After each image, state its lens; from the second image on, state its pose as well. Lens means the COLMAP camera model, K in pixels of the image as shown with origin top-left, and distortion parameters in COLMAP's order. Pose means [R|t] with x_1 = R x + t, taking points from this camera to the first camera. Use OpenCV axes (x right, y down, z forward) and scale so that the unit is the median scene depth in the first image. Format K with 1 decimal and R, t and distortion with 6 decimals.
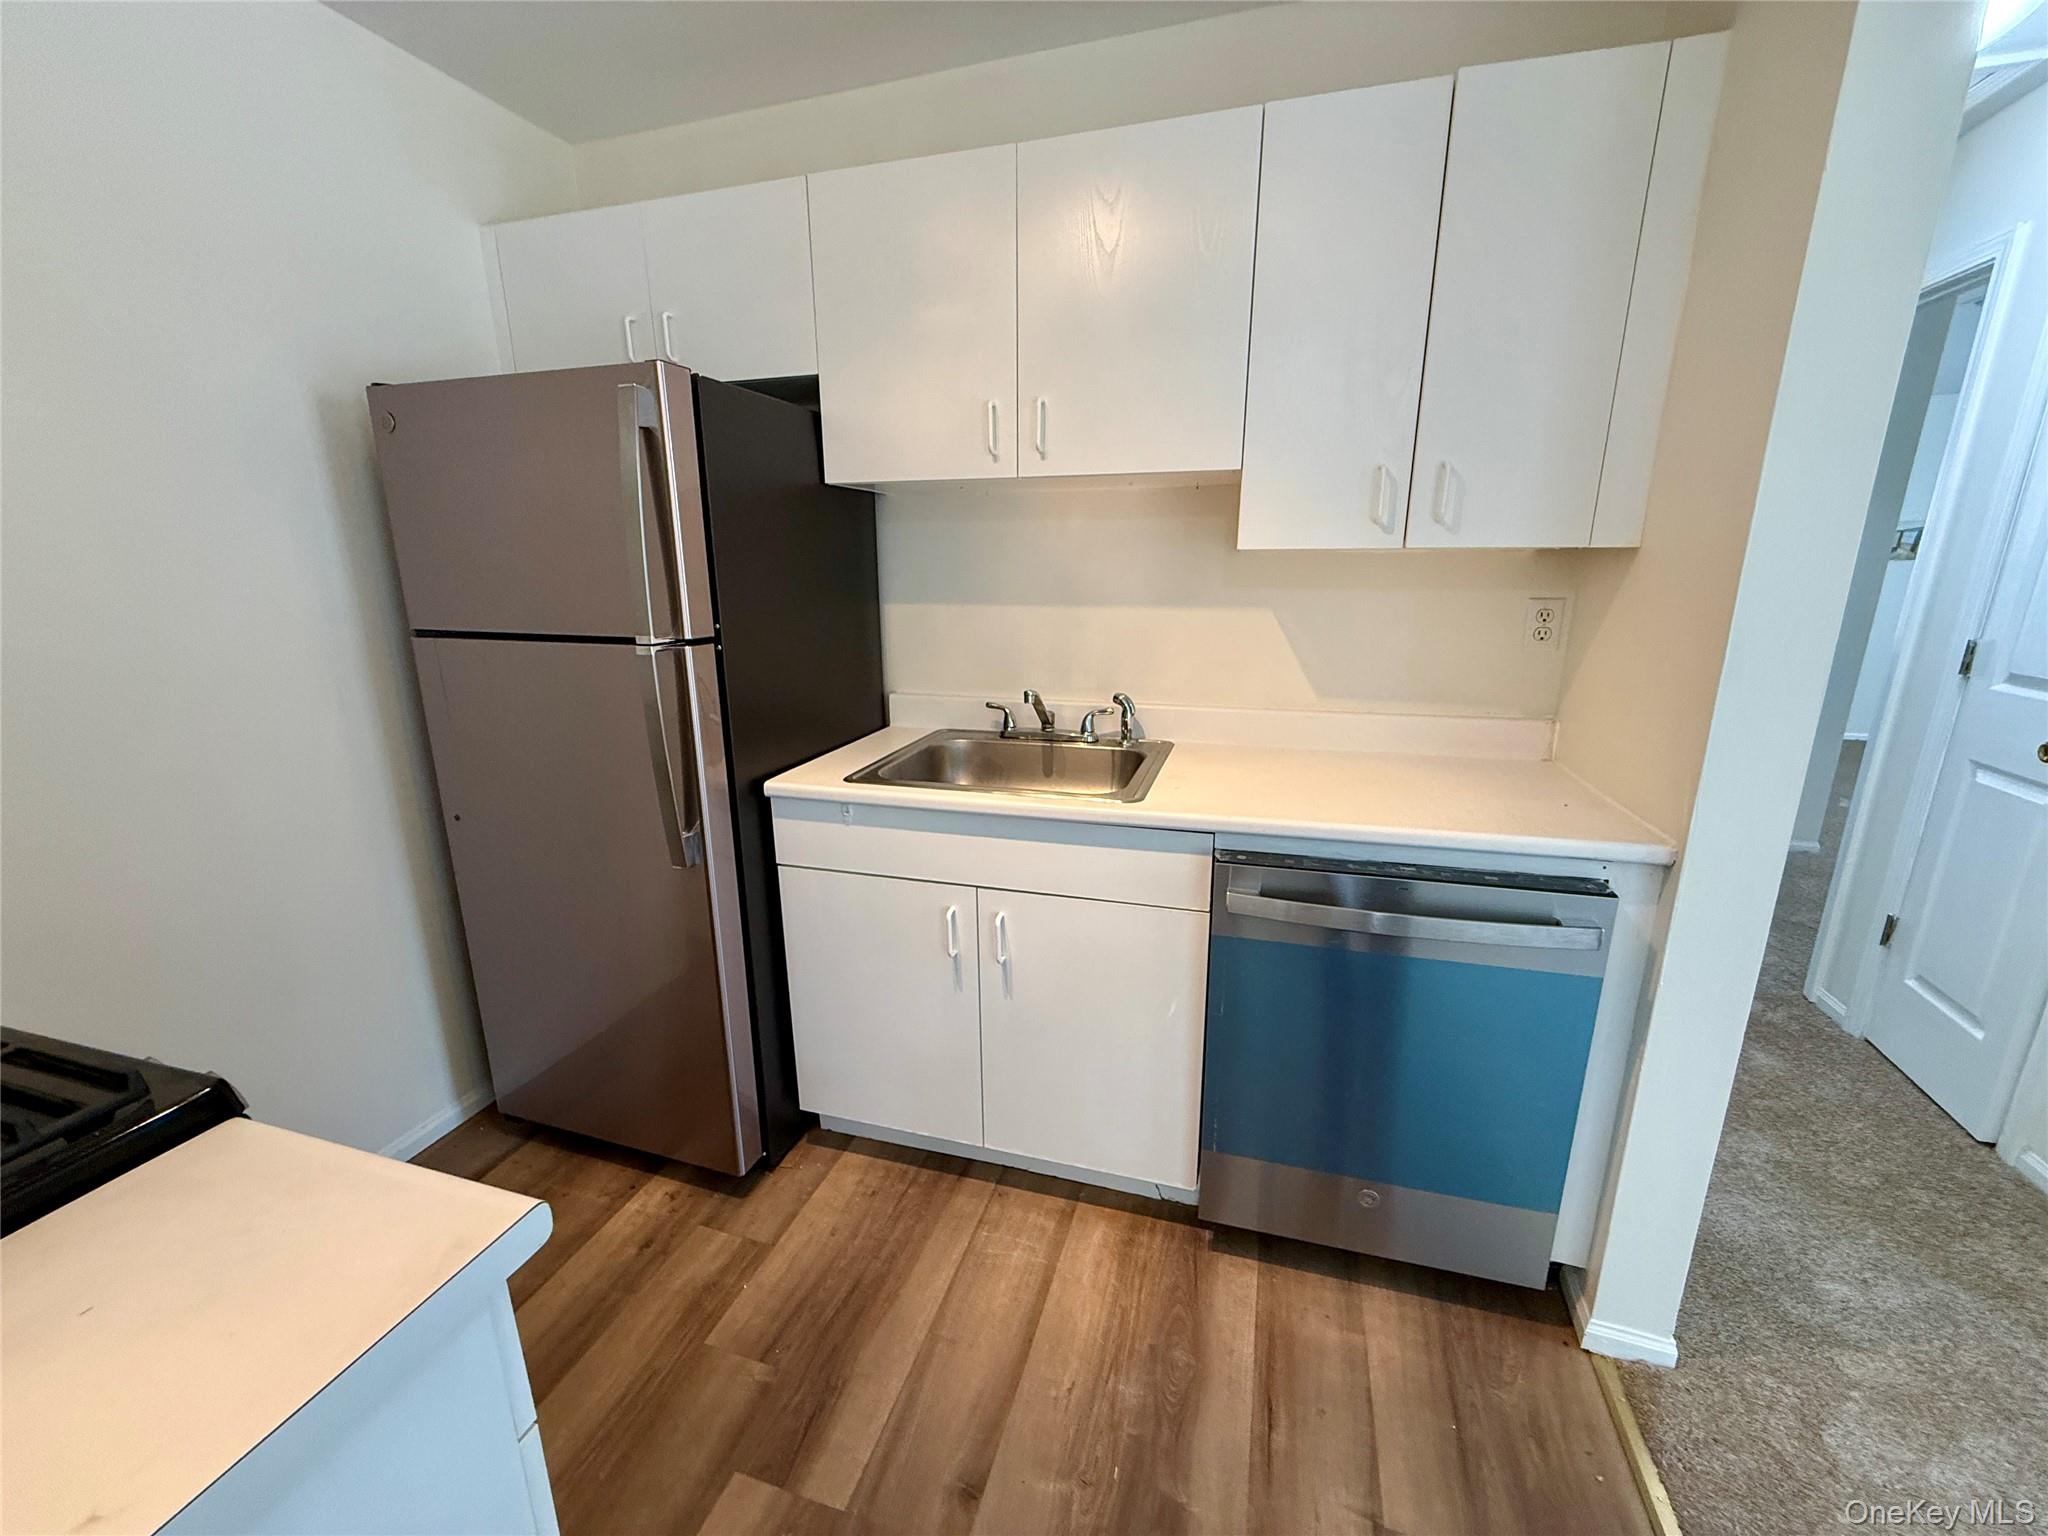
lens RADIAL K [[815.5, 0, 1015.7], [0, 815.5, 773.3], [0, 0, 1]] dist [-0.000844, 0.000515]
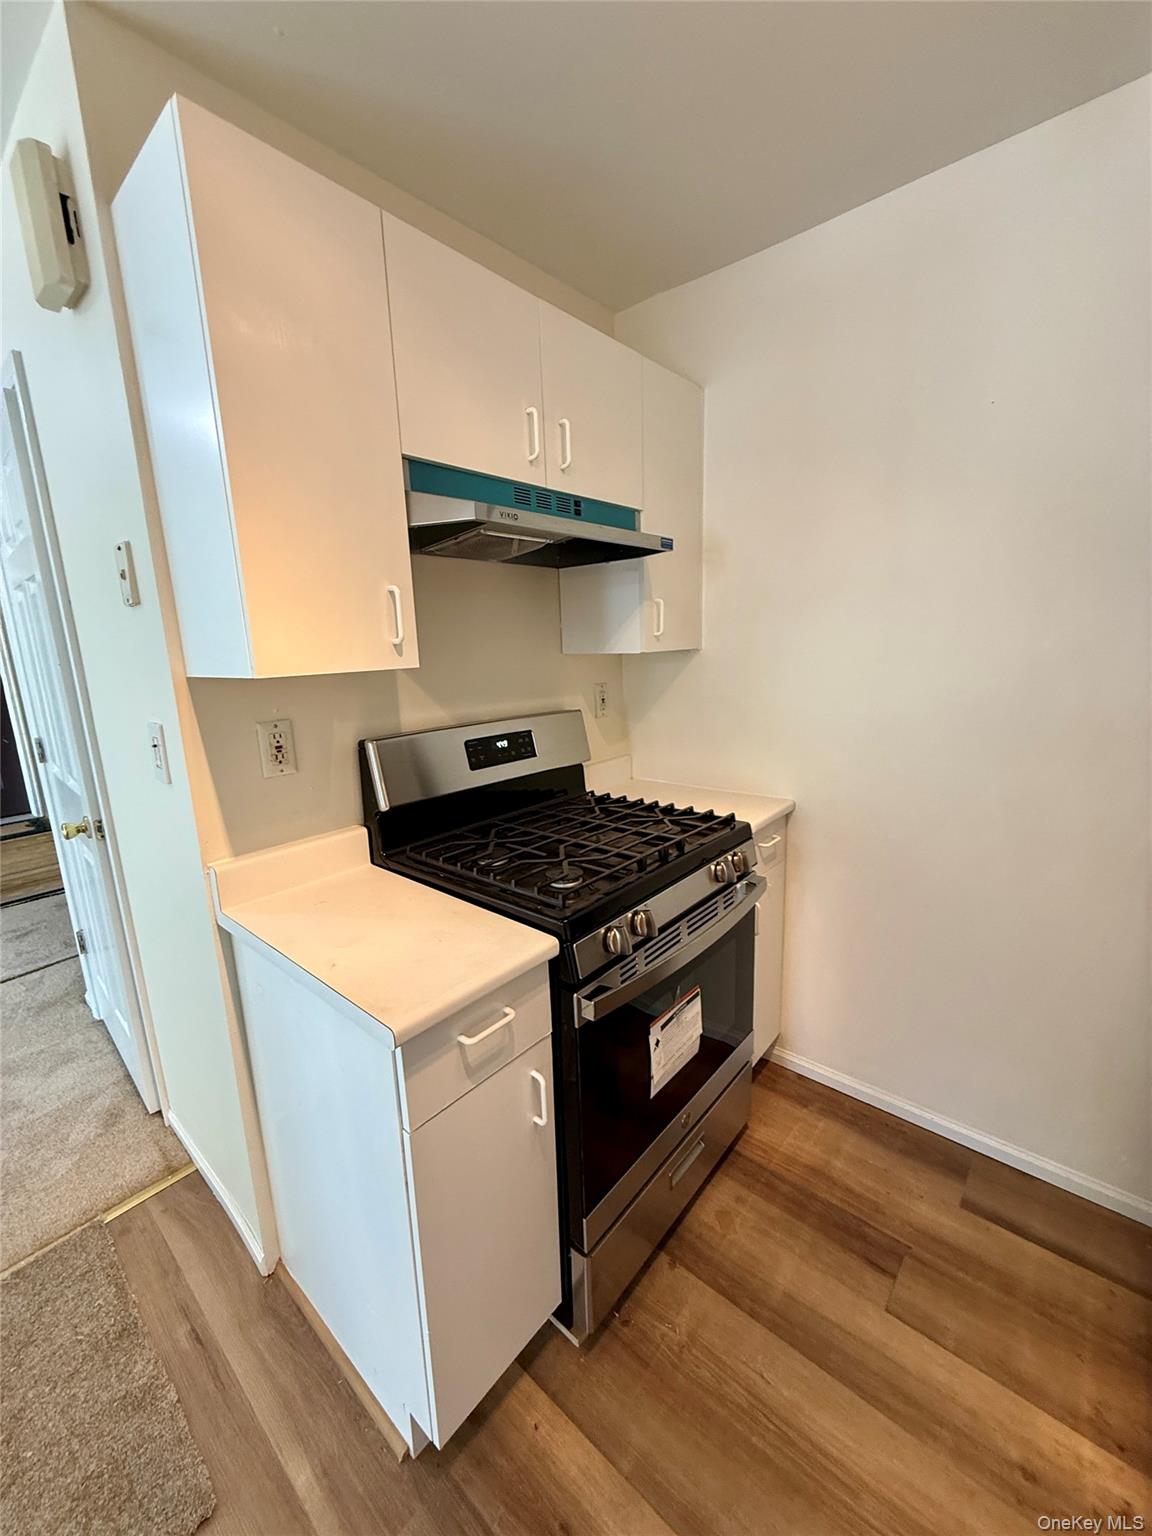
lens RADIAL K [[611.6, 0, 577.8], [0, 611.6, 763.9], [0, 0, 1]] dist [-0.000844, 0.000515]
pose [[-0.391613, 0.202609, -0.897546, 0.142580], [-0.193728, 0.935435, 0.295688, -0.198744], [0.899505, 0.289676, -0.327078, 0.608922]]
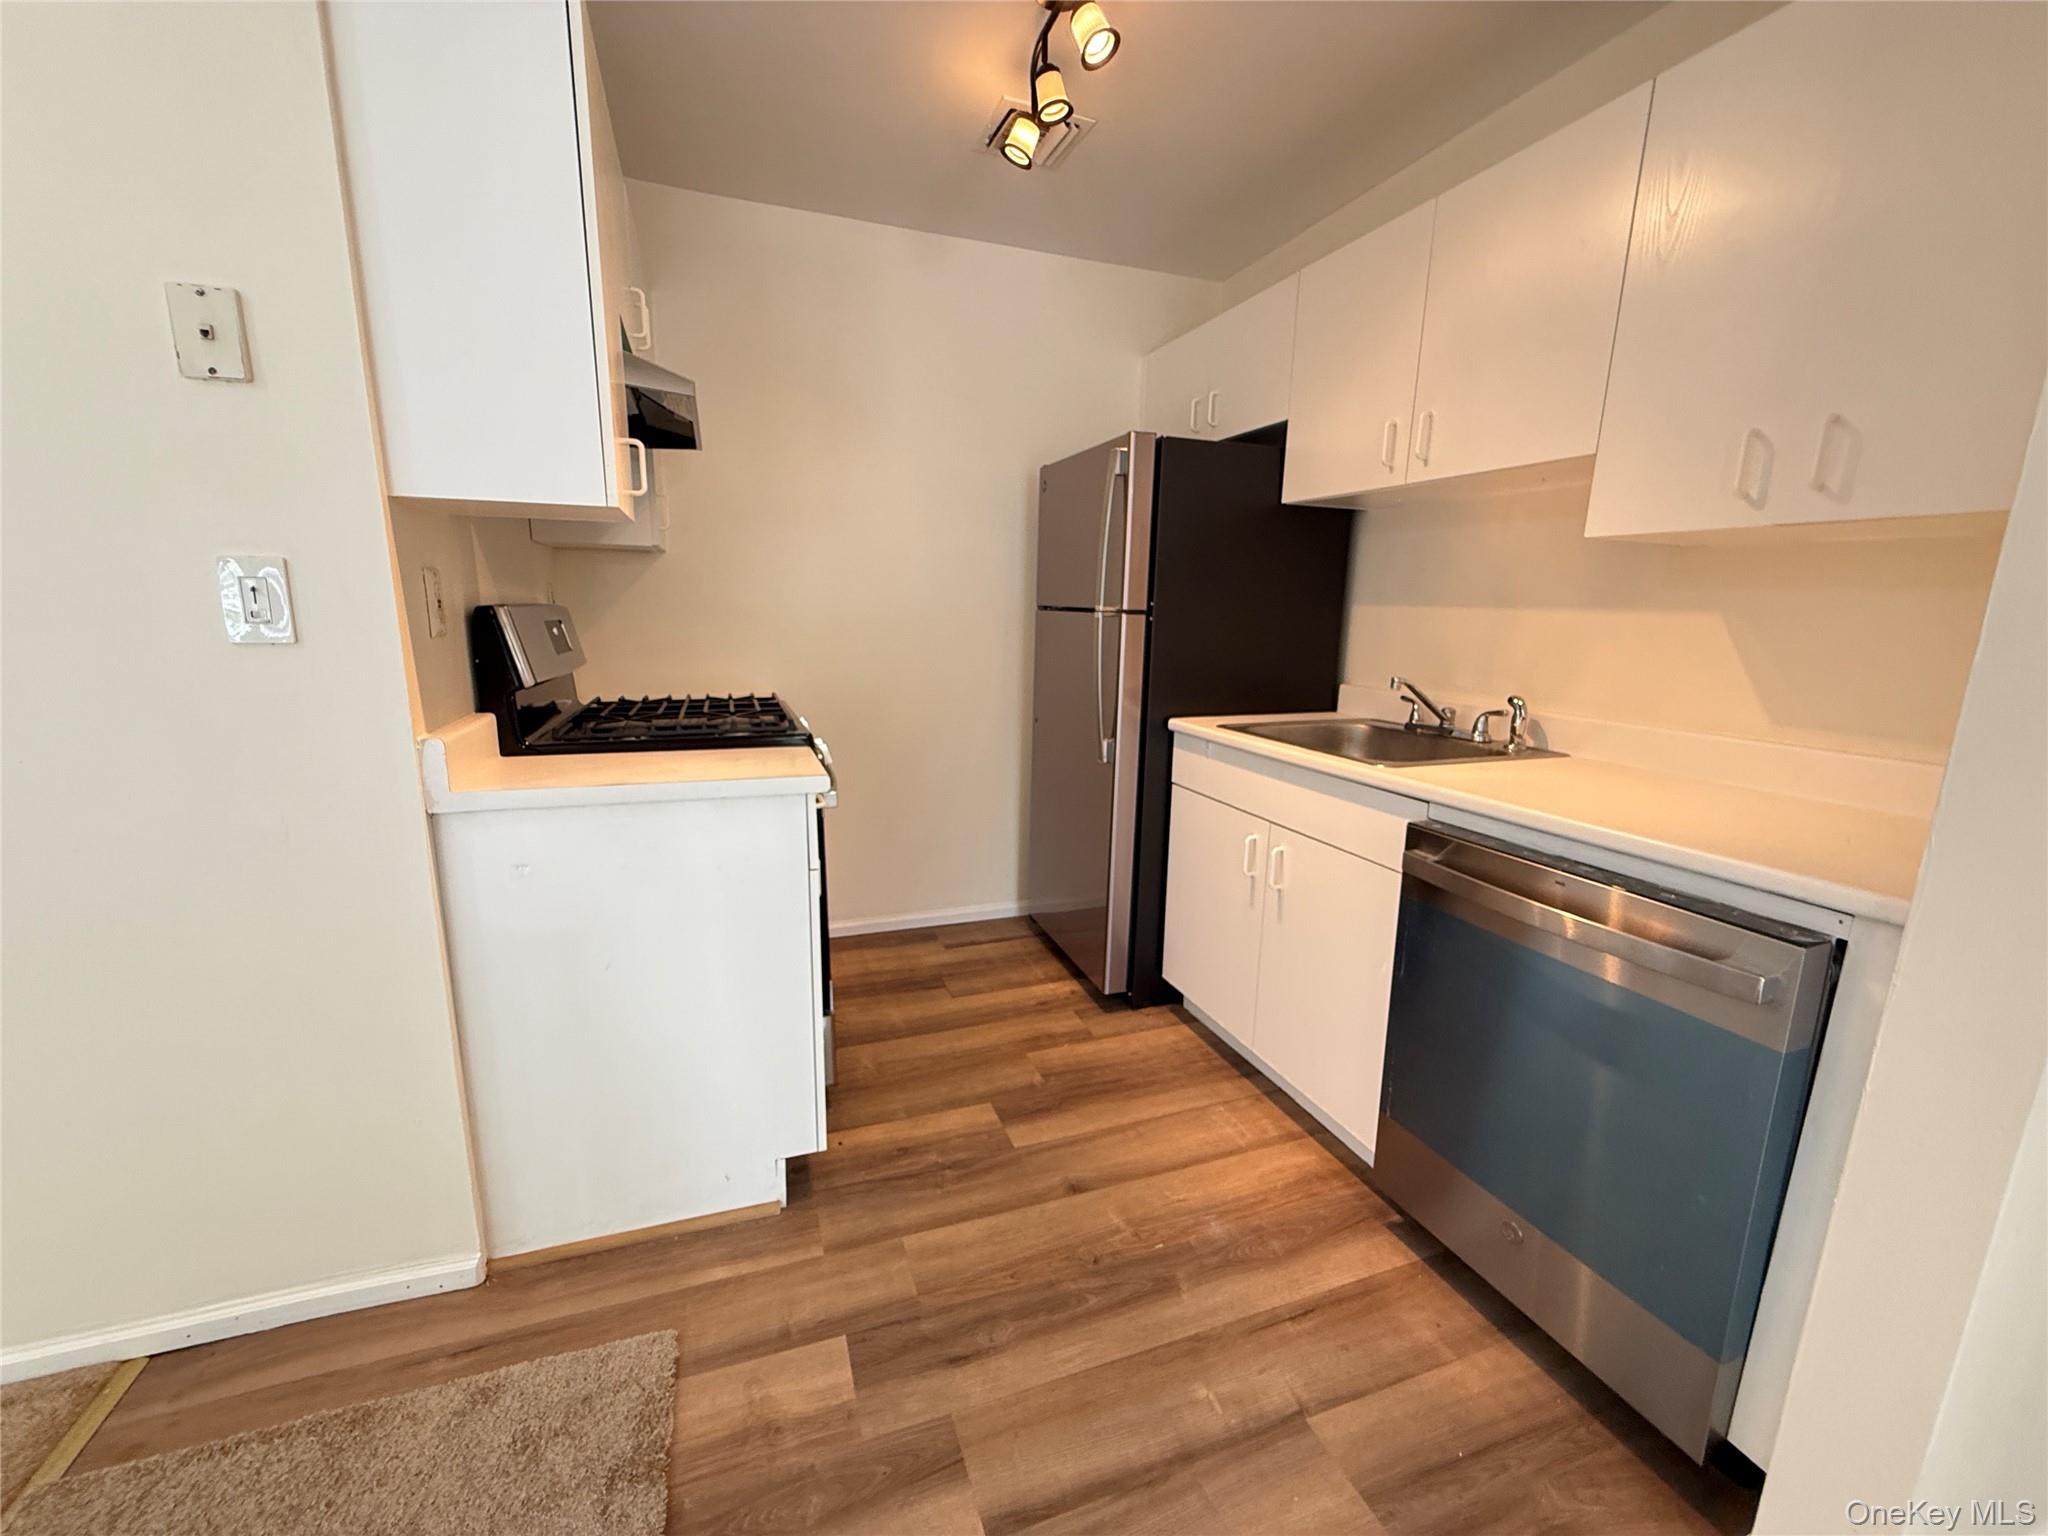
lens RADIAL K [[815.5, 0, 1015.7], [0, 815.5, 773.3], [0, 0, 1]] dist [-0.000844, 0.000515]
pose [[0.604252, 0.181223, -0.775911, 0.655052], [-0.223676, 0.973215, 0.053114, 0.089808], [0.764754, 0.141458, 0.628602, -0.065318]]
